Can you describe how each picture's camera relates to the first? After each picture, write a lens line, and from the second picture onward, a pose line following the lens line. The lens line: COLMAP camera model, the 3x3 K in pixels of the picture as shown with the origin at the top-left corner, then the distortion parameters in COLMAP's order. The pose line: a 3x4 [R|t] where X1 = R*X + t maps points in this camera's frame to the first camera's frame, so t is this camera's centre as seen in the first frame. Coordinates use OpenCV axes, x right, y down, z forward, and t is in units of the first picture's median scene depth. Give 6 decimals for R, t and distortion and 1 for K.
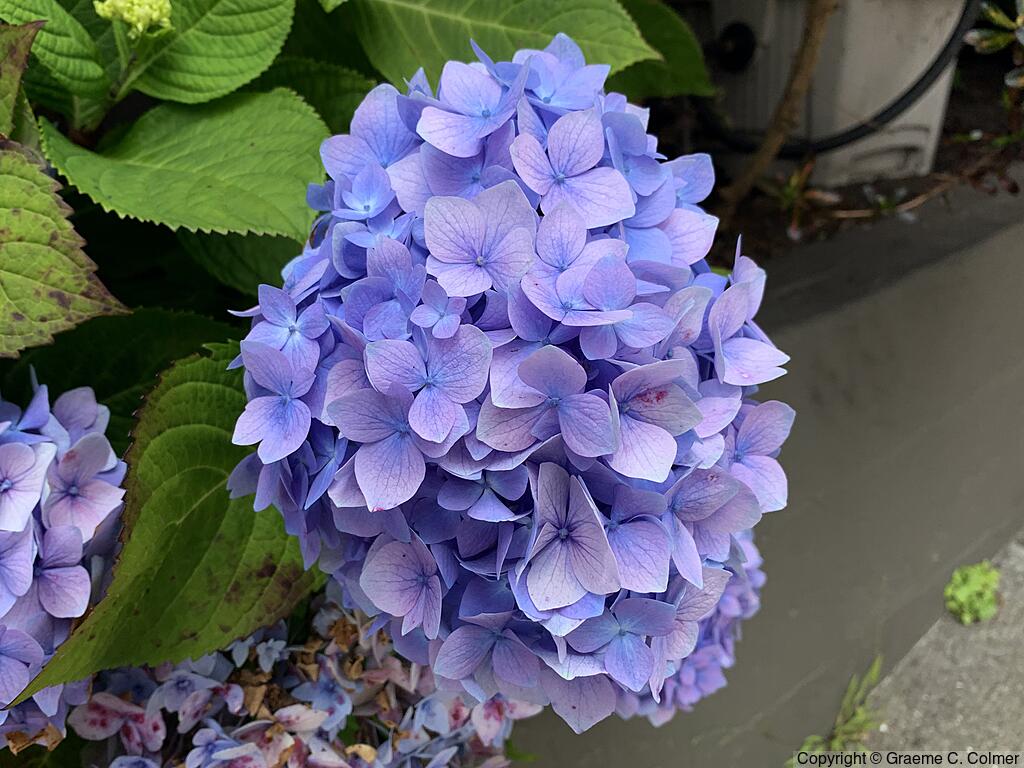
lens RADIAL K [[780.8, 0, 511.5], [0, 780.8, 384.9], [0, 0, 1]] dist [-0.039017, -0.003321]
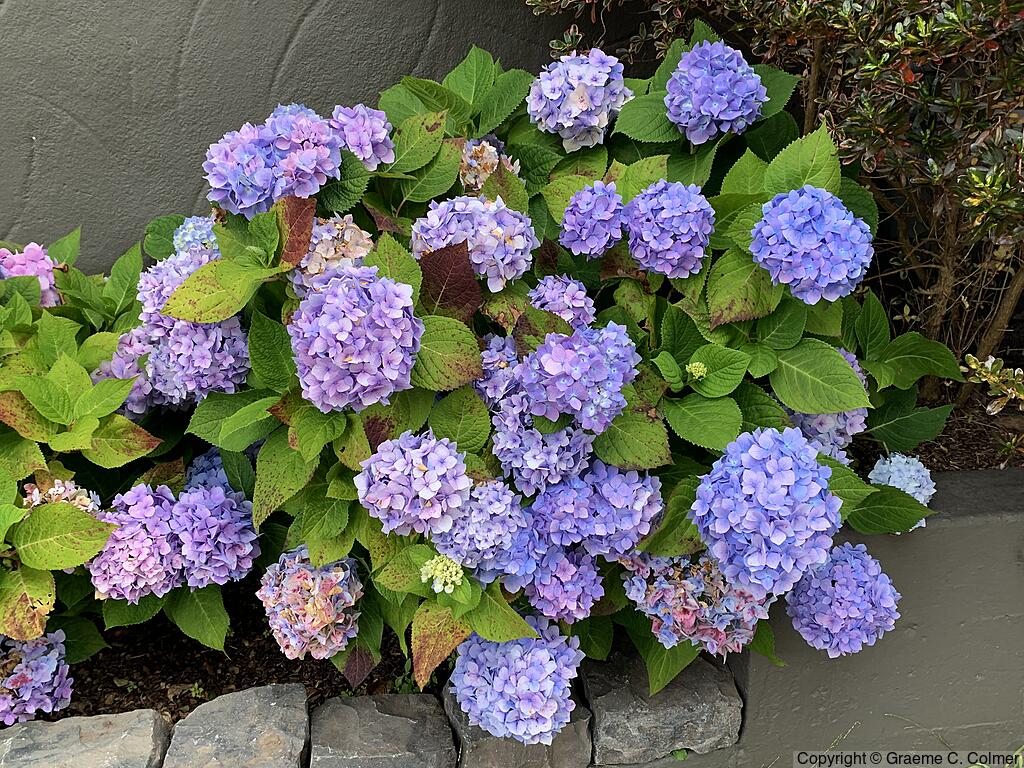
lens RADIAL K [[780.8, 0, 511.7], [0, 780.8, 385.0], [0, 0, 1]] dist [-0.039017, -0.003321]
pose [[0.831415, 0.219976, -0.510255, 0.621427], [-0.216580, 0.973964, 0.066989, -0.469101], [0.511706, 0.054815, 0.857410, -2.332939]]
